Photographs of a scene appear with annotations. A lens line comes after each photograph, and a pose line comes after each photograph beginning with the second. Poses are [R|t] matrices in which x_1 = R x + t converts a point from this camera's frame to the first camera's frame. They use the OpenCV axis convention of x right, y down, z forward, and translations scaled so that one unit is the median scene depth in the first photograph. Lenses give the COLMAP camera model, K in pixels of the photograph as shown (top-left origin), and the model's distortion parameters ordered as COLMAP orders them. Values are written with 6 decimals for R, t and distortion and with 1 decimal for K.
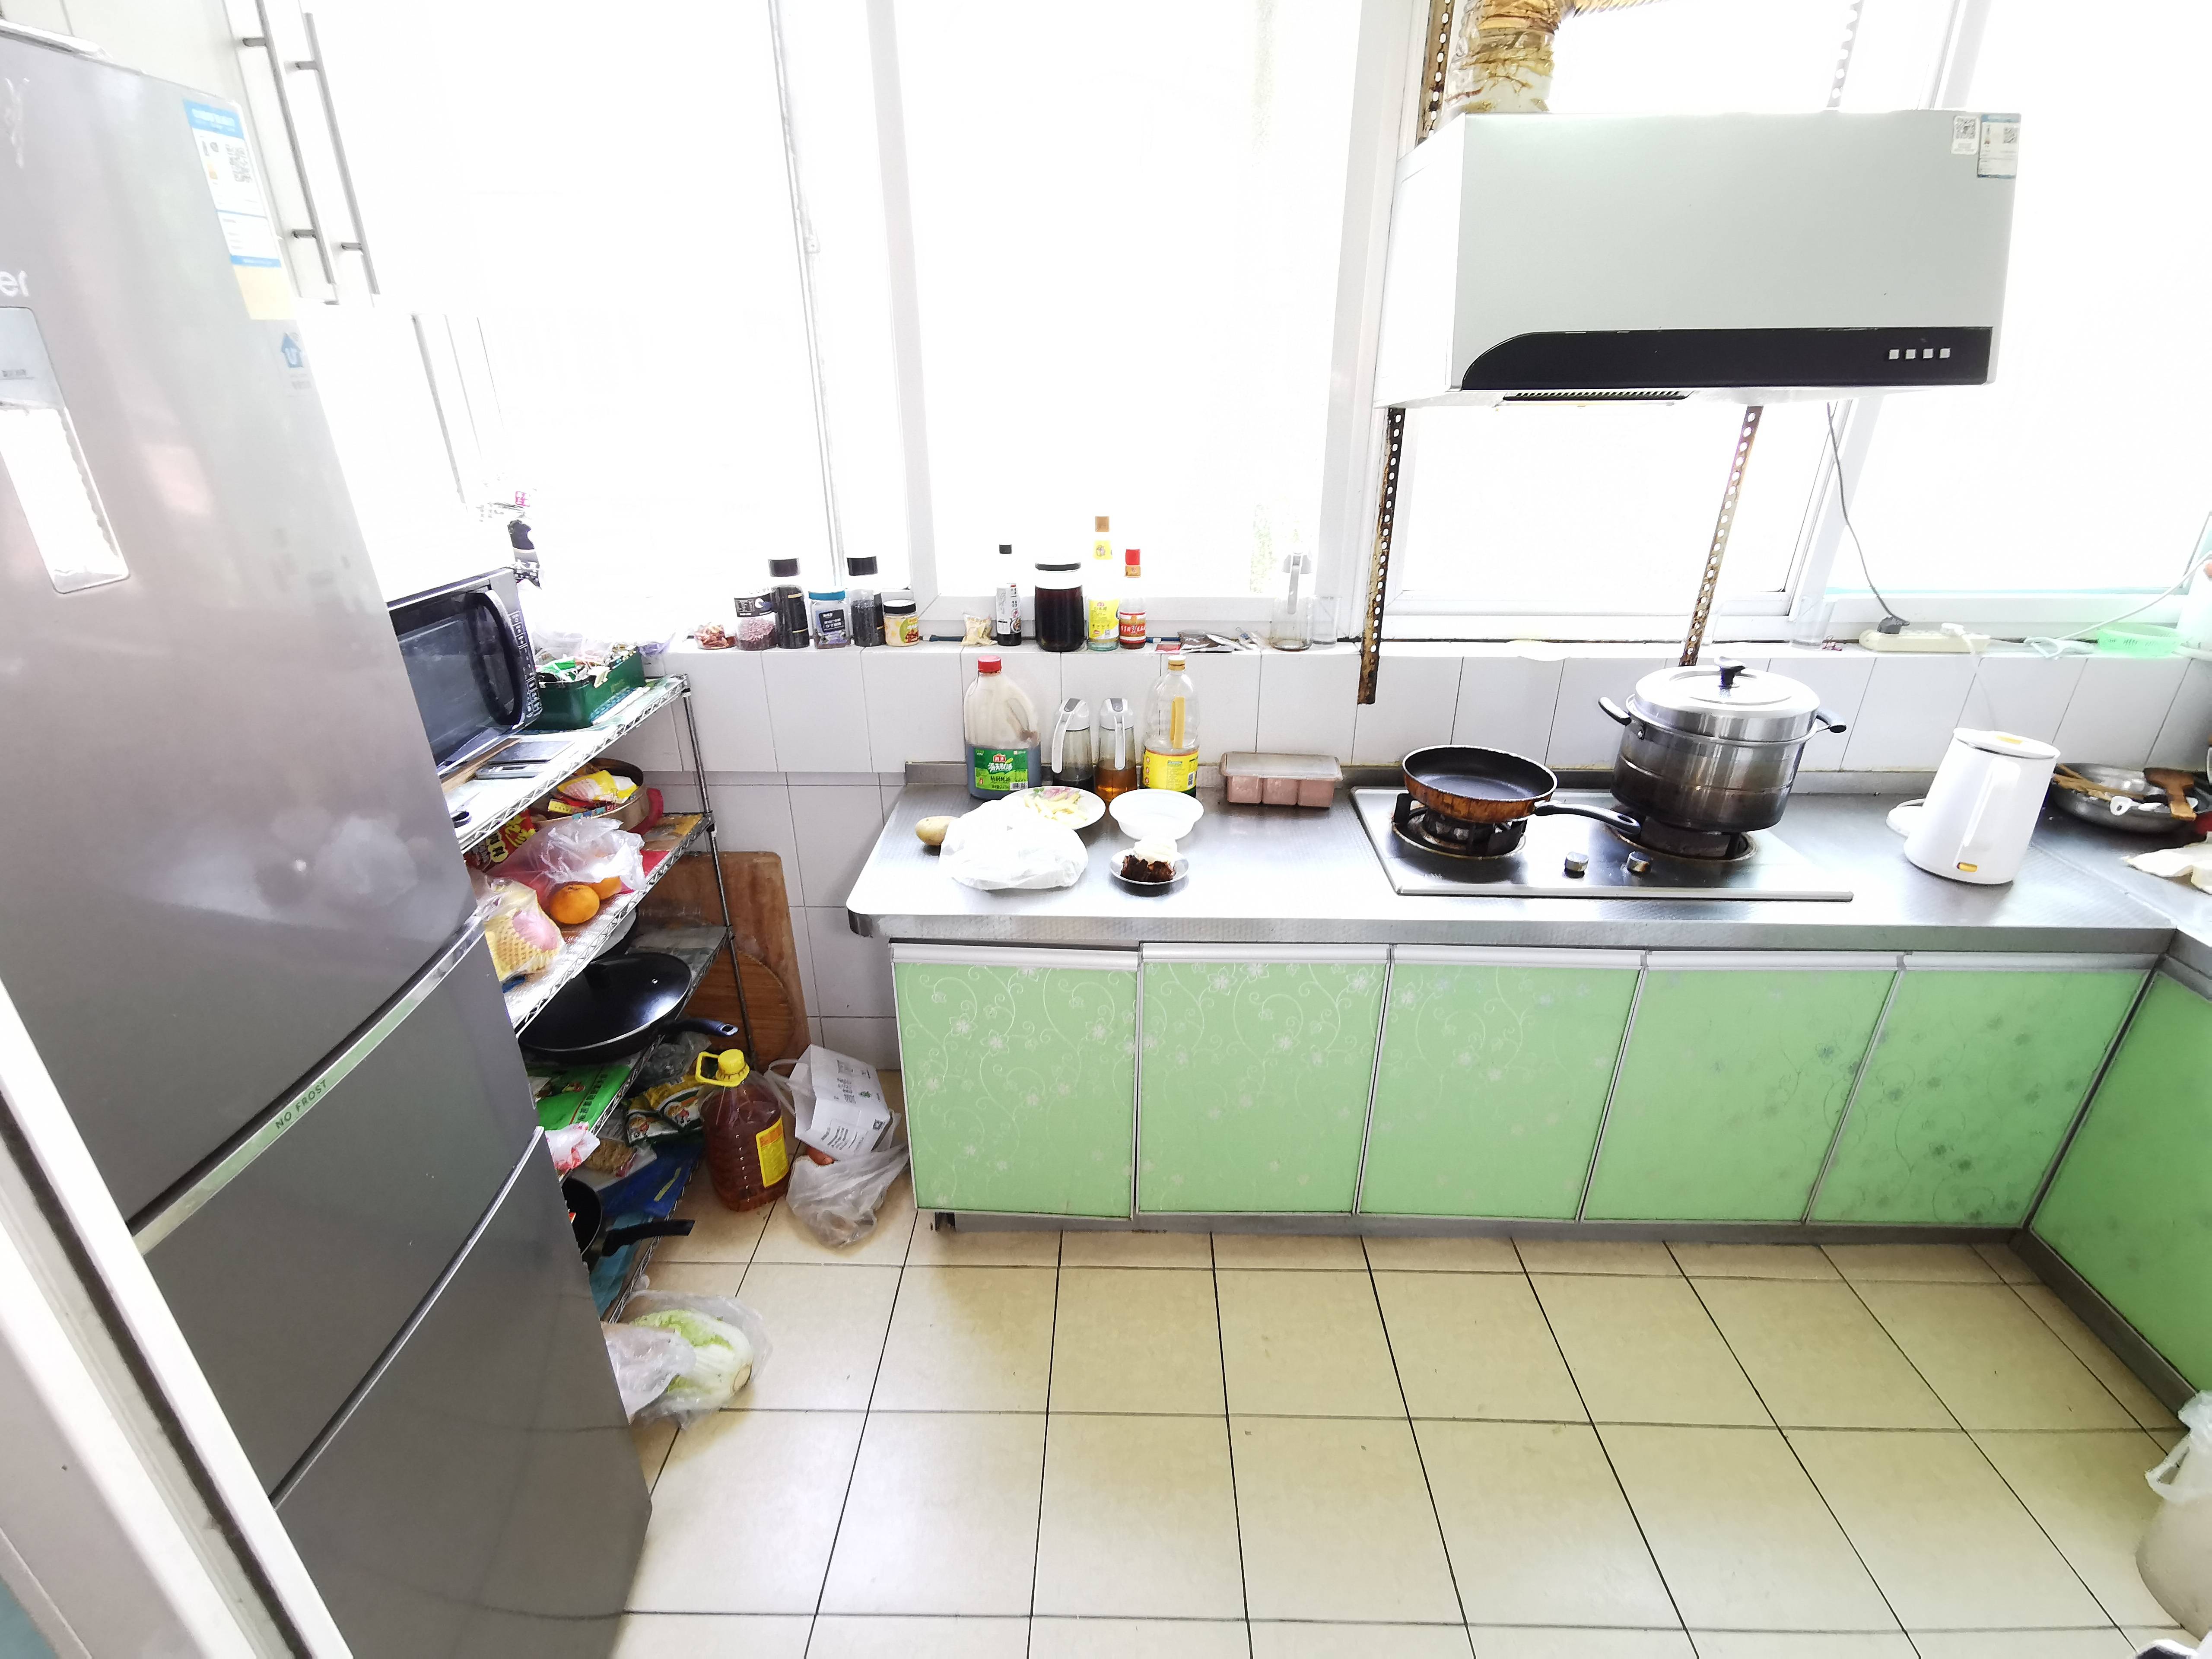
lens RADIAL K [[1017.6, 0, 1106.0], [0, 1017.6, 829.5], [0, 0, 1]] dist [0.038778, -0.014695]
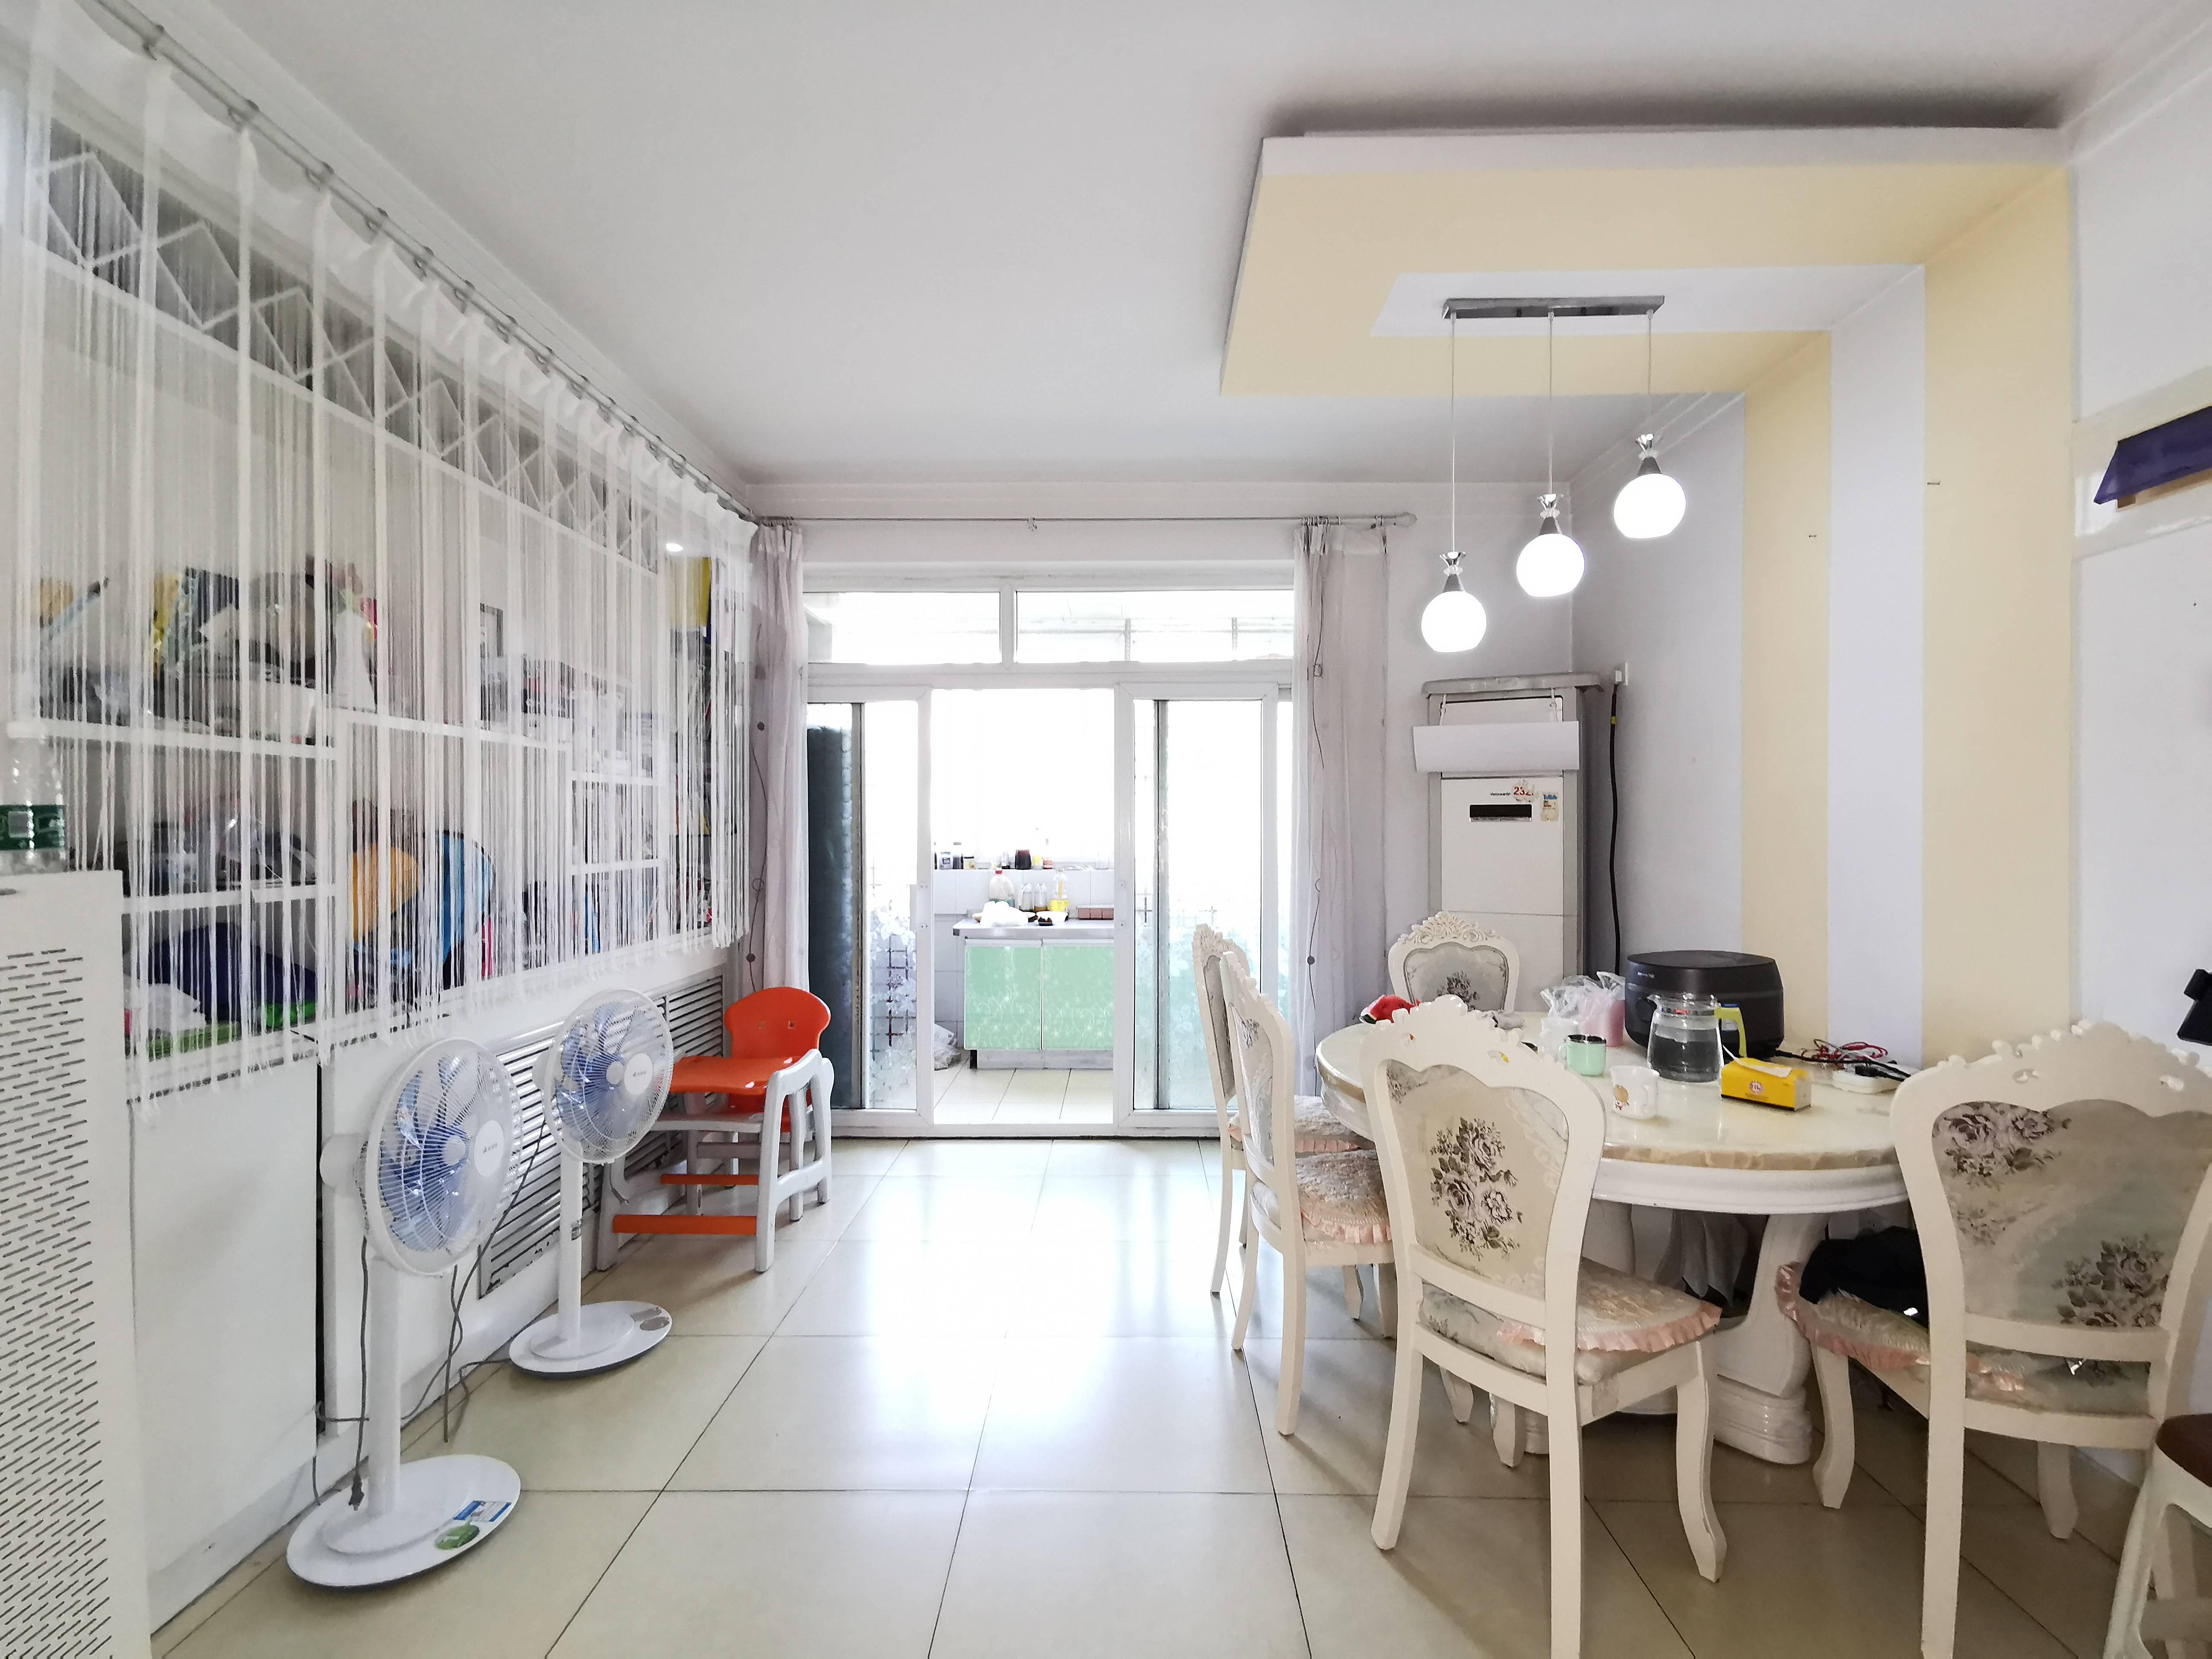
lens RADIAL K [[1017.6, 0, 1106.0], [0, 1017.6, 829.5], [0, 0, 1]] dist [0.038778, -0.014695]
pose [[0.999980, -0.005958, -0.002237, 0.208388], [0.004511, 0.911519, -0.411233, 0.950885], [0.004490, 0.411215, 0.911527, -1.773244]]
